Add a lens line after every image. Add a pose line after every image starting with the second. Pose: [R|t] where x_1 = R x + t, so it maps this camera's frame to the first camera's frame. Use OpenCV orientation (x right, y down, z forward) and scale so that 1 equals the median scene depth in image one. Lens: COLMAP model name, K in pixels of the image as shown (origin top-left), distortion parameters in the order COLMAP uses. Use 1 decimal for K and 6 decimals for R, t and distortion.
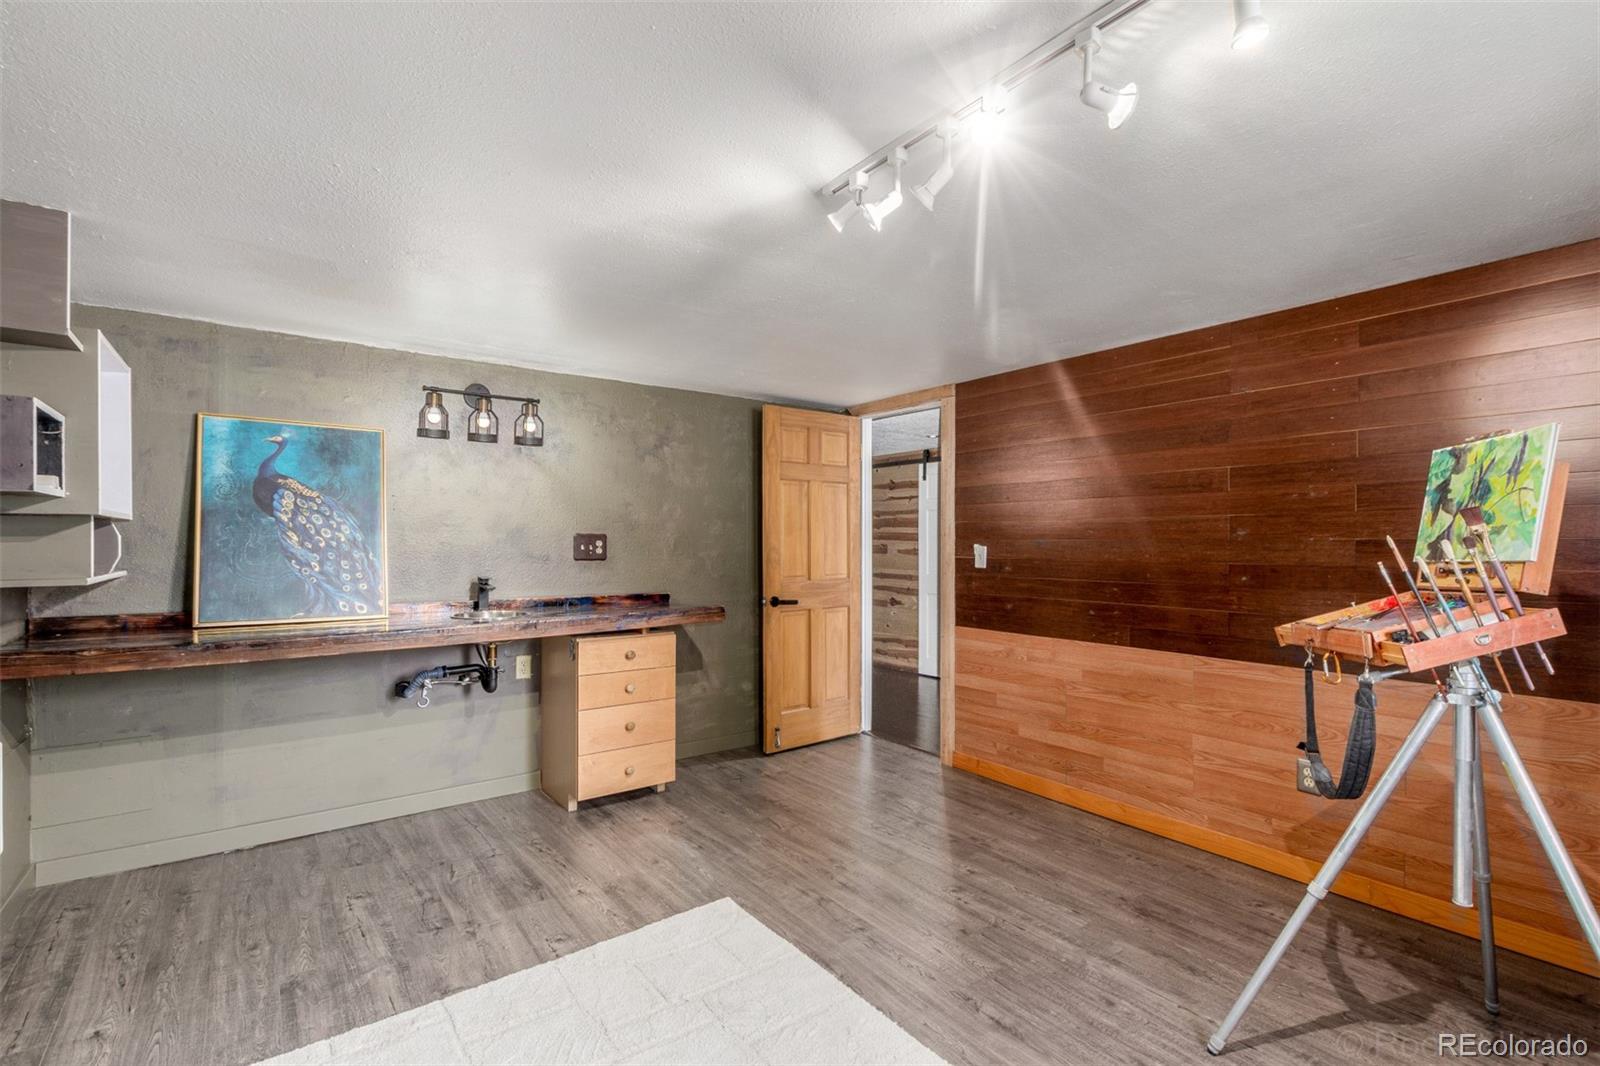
lens RADIAL K [[730.4, 0, 803.9], [0, 730.4, 543.2], [0, 0, 1]] dist [-0.000014, -0.000723]
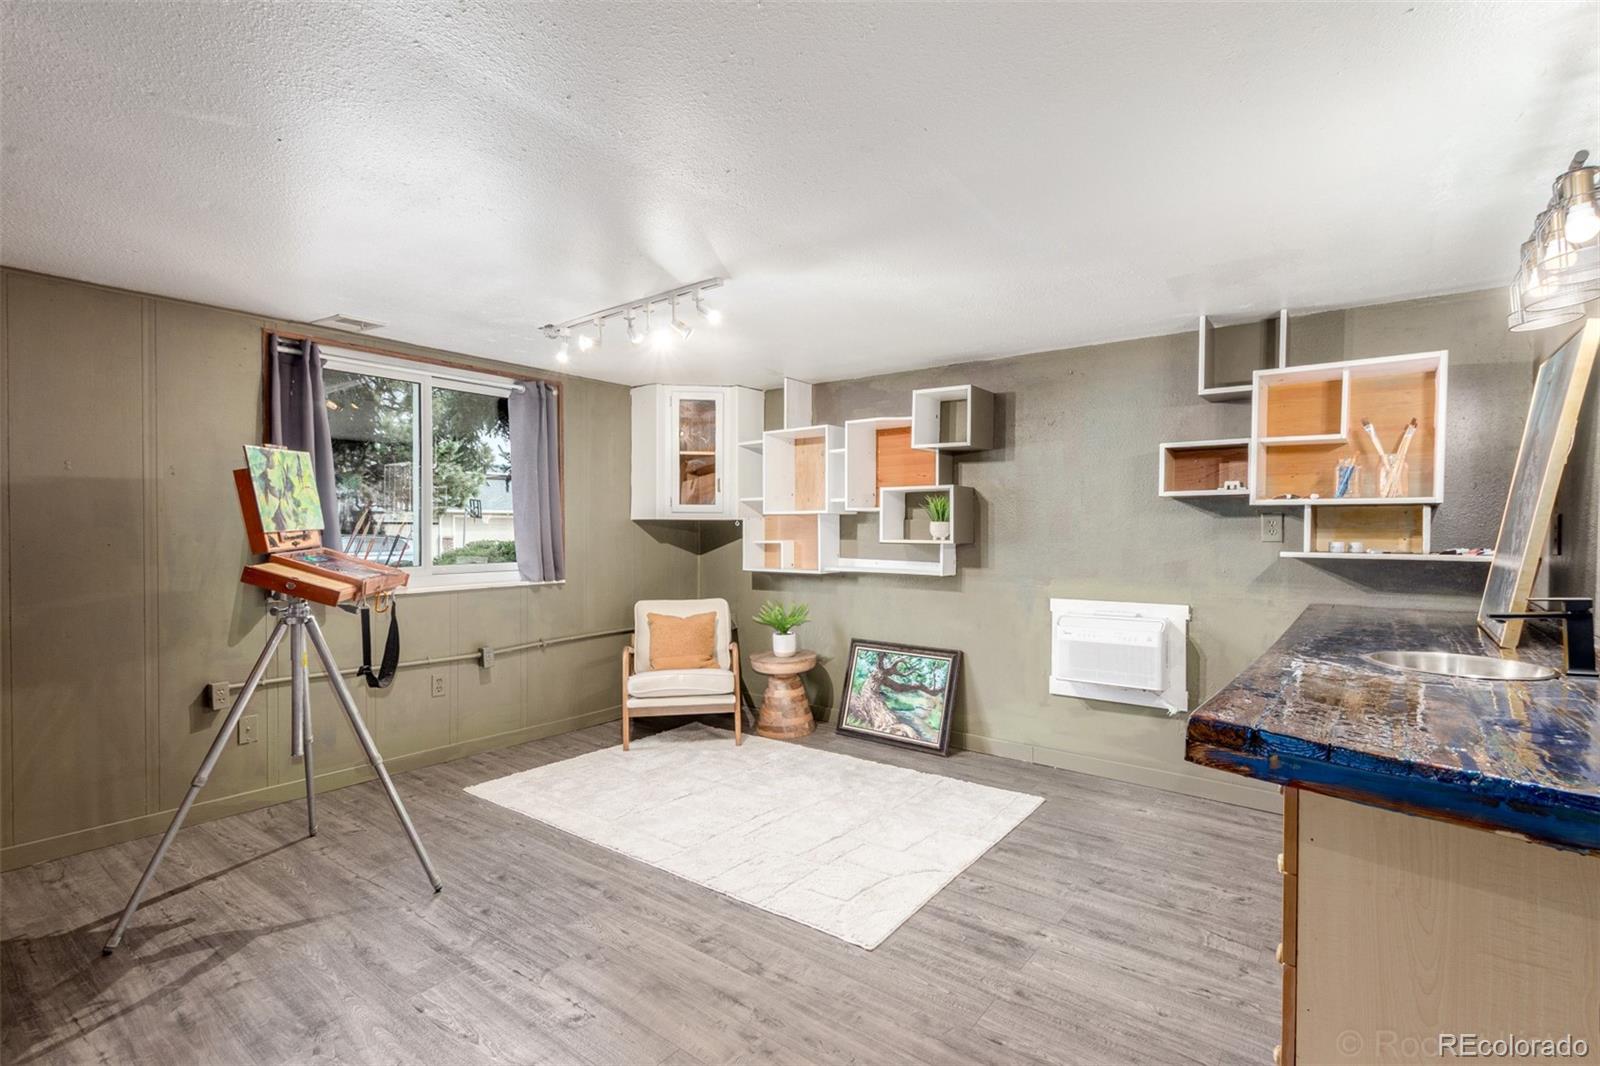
lens RADIAL K [[730.4, 0, 803.9], [0, 730.4, 543.2], [0, 0, 1]] dist [-0.000014, -0.000723]
pose [[-0.963016, 0.000175, -0.269443, 0.211726], [-0.005451, 0.999782, 0.020131, 0.010561], [0.269388, 0.020855, -0.962806, 1.966936]]
